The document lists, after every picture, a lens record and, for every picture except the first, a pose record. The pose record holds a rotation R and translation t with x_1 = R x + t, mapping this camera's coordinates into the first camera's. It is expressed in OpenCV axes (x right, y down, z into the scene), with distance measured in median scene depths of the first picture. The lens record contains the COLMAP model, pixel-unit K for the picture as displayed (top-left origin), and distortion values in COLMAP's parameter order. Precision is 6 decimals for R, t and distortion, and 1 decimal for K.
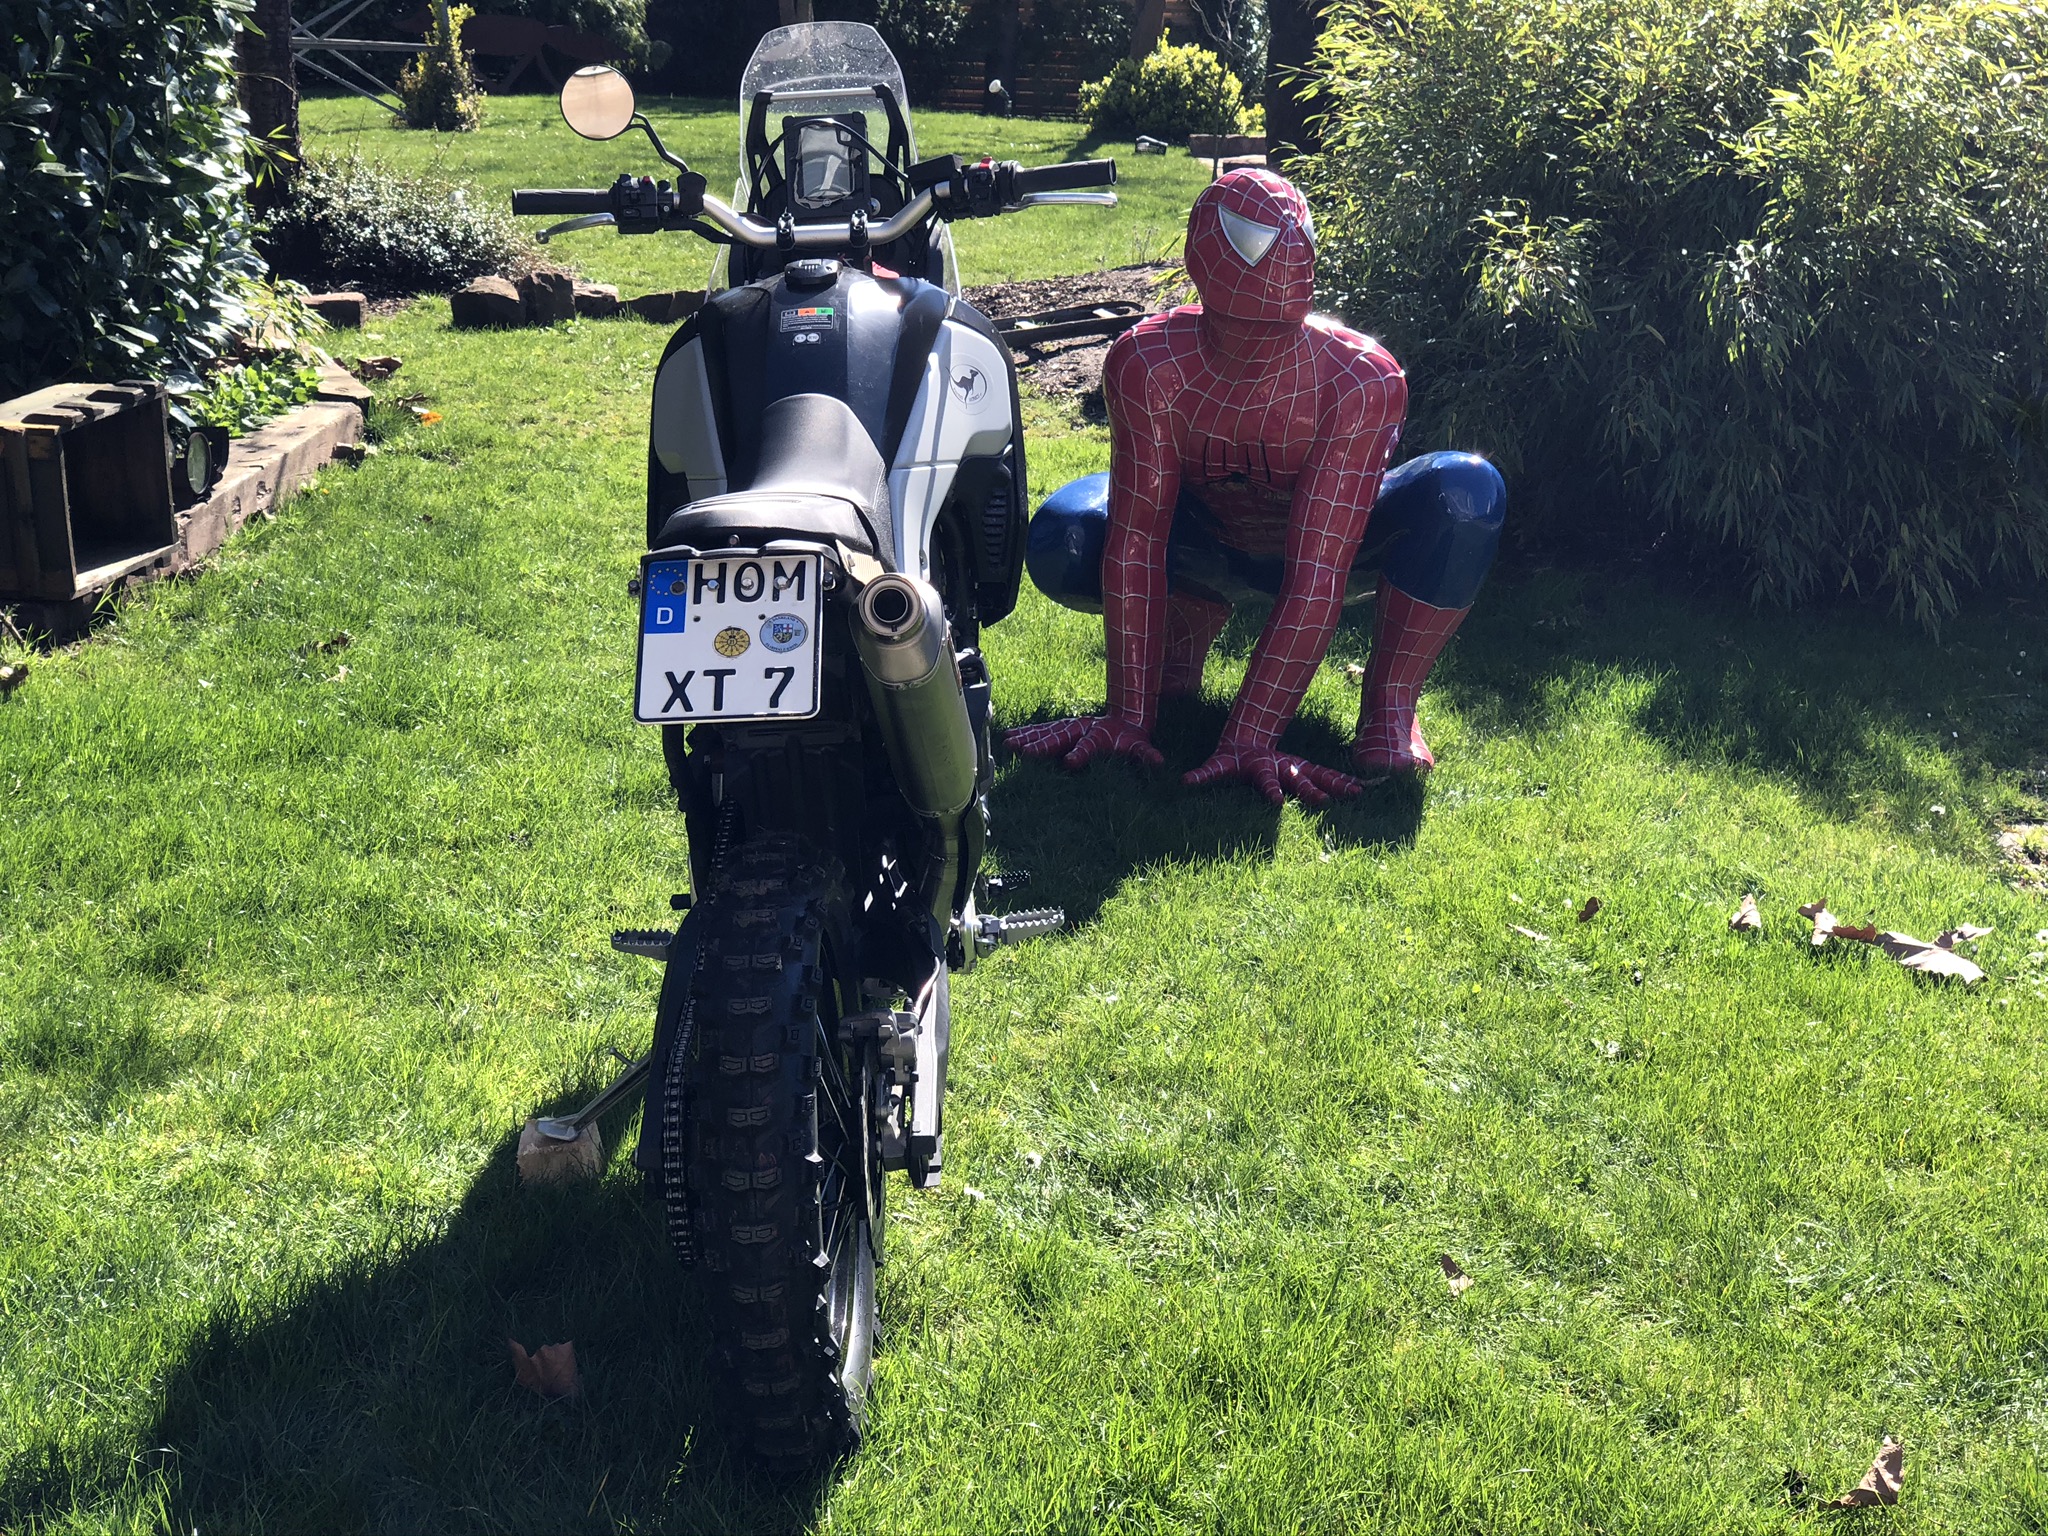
lens RADIAL K [[3000.5, 0, 1025.8], [0, 3000.5, 770.9], [0, 0, 1]] dist [0.037177, 0.000000]
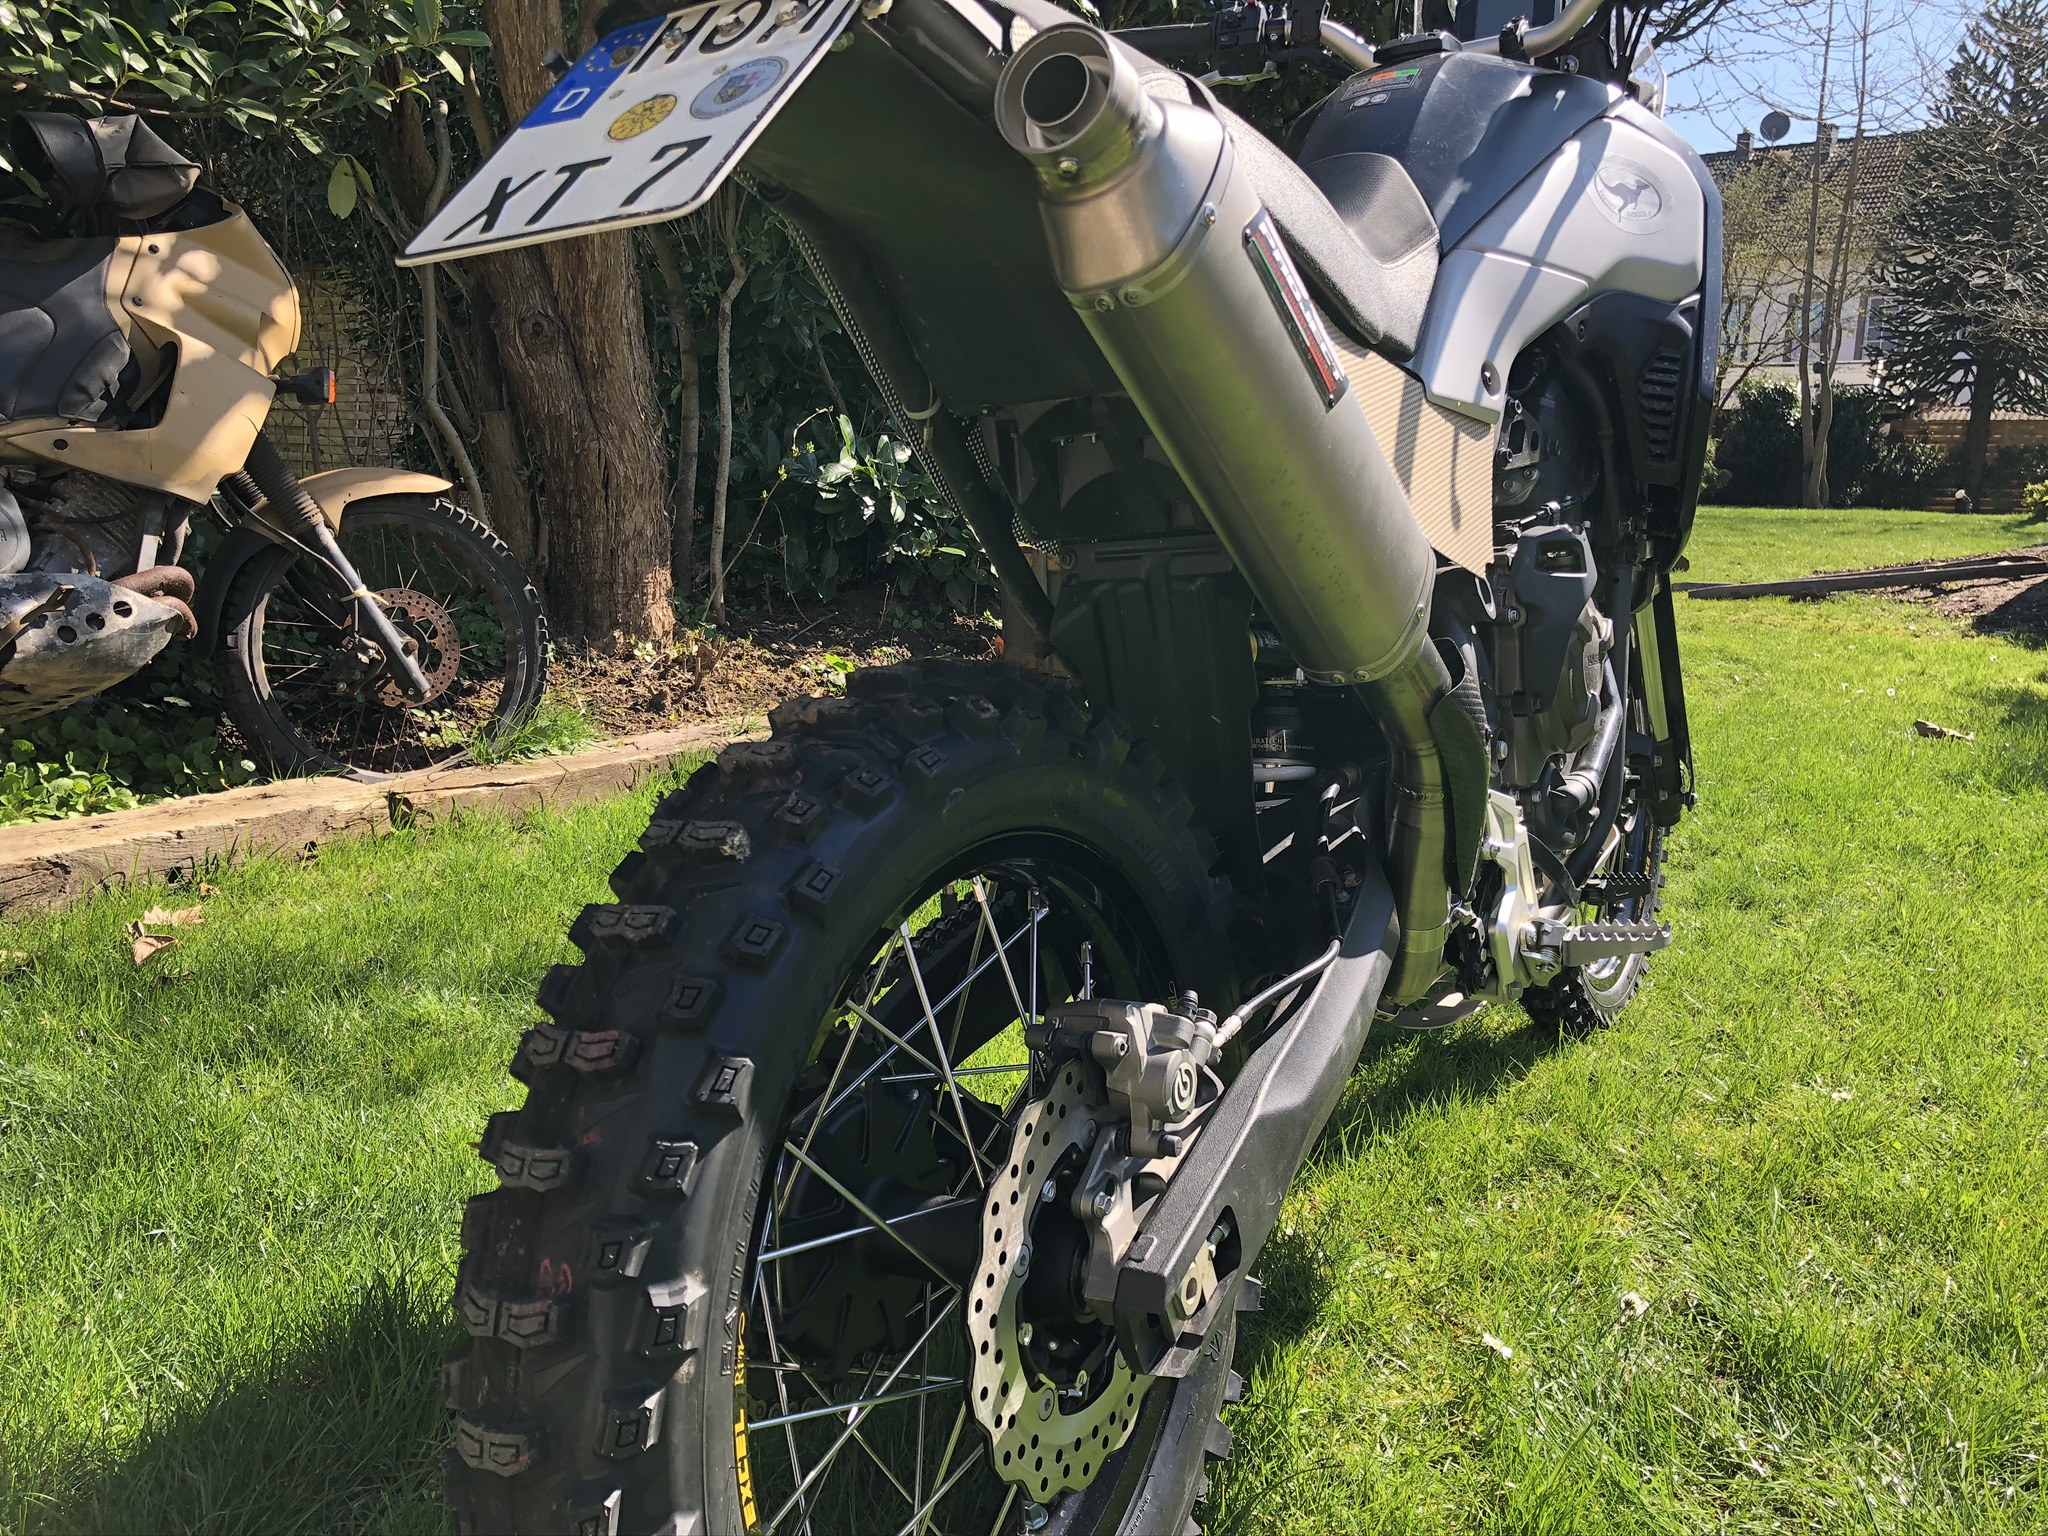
lens RADIAL K [[1674.8, 0, 1021.8], [0, 1674.8, 751.8], [0, 0, 1]] dist [0.011712, 0.015253]
pose [[0.867220, 0.064531, -0.493726, 0.057796], [-0.111394, 0.991578, -0.066060, 0.043234], [0.485305, 0.112286, 0.867105, 0.552481]]
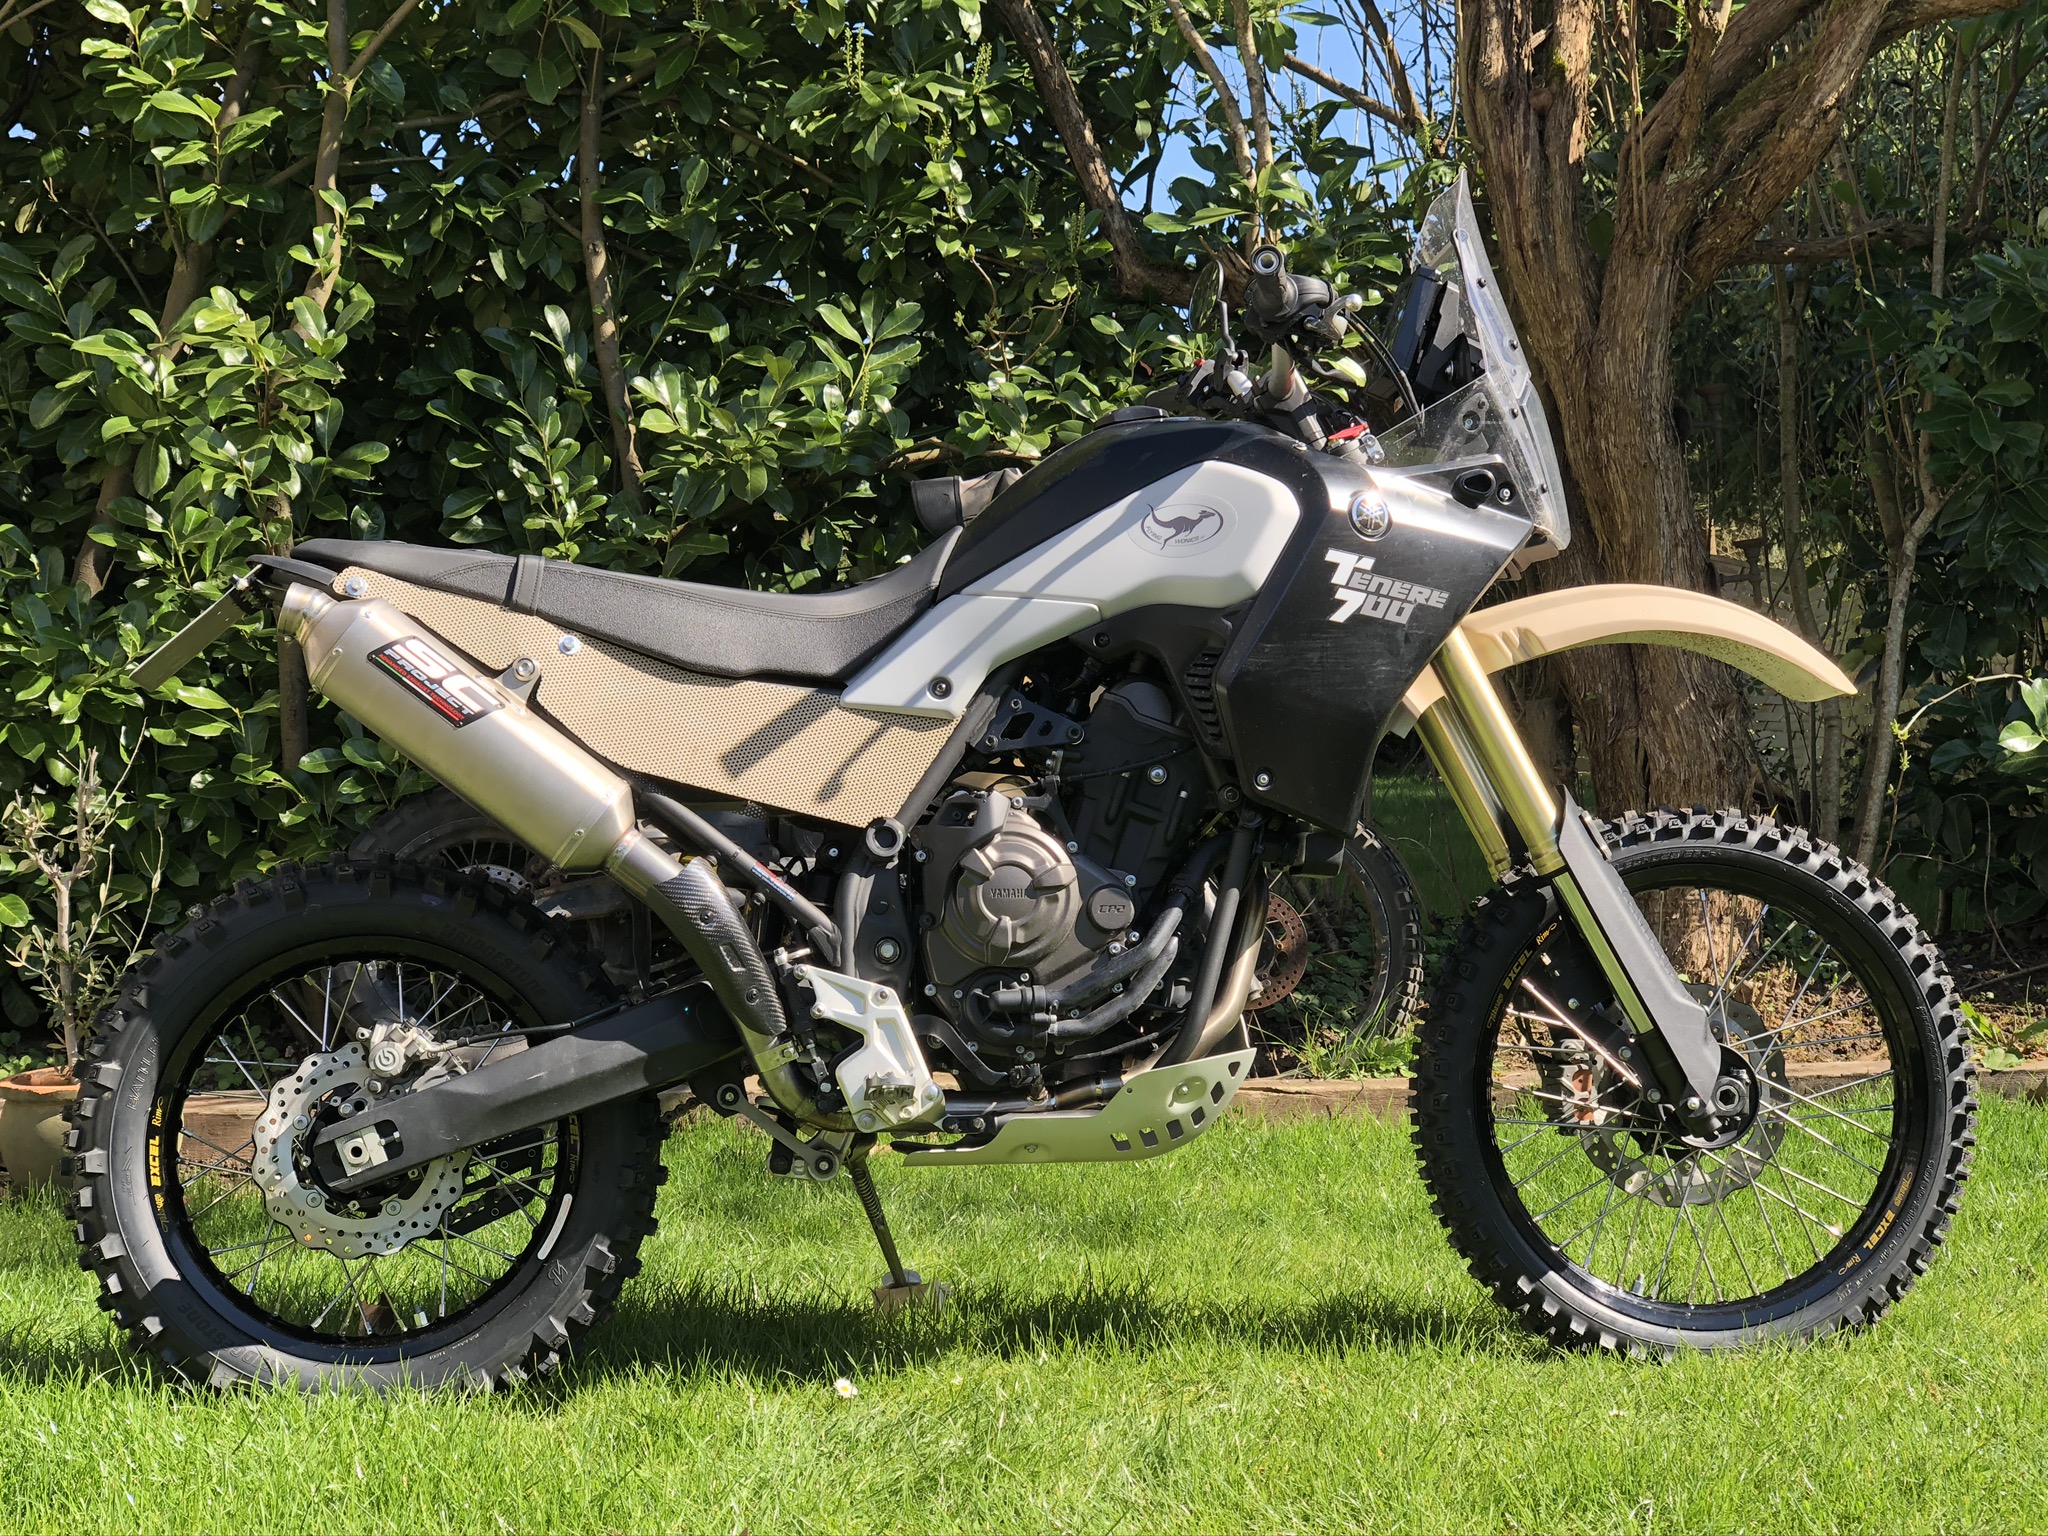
lens RADIAL K [[3000.5, 0, 1025.5], [0, 3000.5, 768.5], [0, 0, 1]] dist [0.037177, 0.000000]
pose [[0.153628, -0.030860, -0.987647, 0.751946], [-0.232529, 0.970314, -0.066488, 0.010170], [0.960379, 0.239871, 0.141892, 0.777696]]
